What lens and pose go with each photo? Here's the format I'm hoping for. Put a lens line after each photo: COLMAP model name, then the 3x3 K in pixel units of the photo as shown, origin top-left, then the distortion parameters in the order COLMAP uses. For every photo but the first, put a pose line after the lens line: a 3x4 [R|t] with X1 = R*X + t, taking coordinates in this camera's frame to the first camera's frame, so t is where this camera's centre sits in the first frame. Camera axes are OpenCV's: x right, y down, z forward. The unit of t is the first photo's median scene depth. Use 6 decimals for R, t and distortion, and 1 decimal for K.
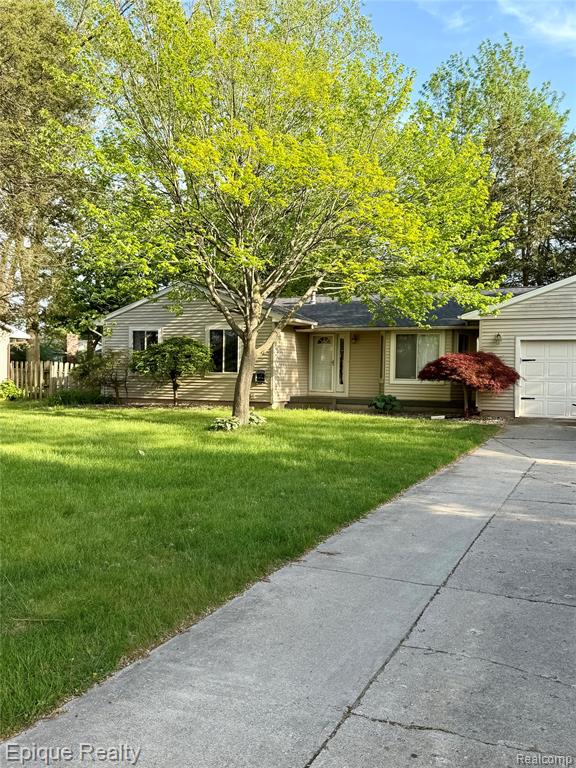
lens RADIAL K [[723.3, 0, 288.0], [0, 723.3, 381.8], [0, 0, 1]] dist [0.035430, 0.000000]
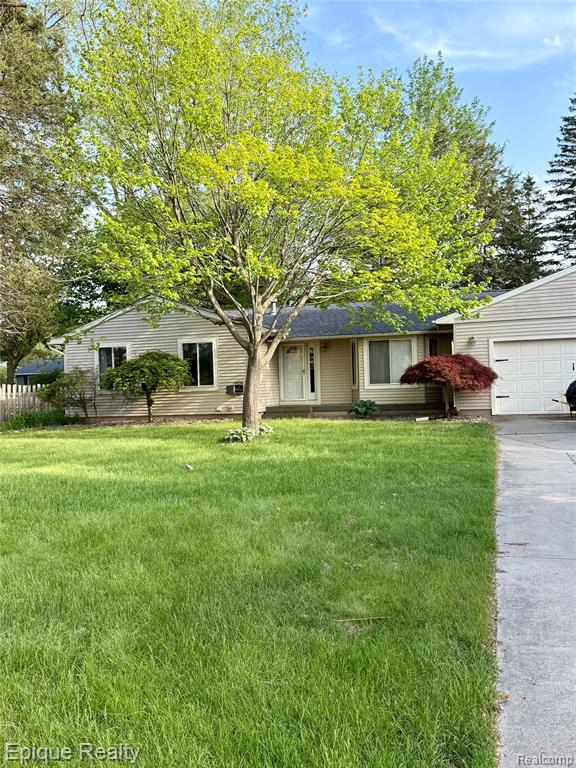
lens RADIAL K [[723.3, 0, 283.6], [0, 723.3, 386.2], [0, 0, 1]] dist [0.035430, 0.000000]
pose [[0.991277, -0.046290, 0.123398, -0.109202], [0.047603, 0.998837, -0.007716, 0.000769], [-0.122897, 0.013523, 0.992327, 0.000034]]
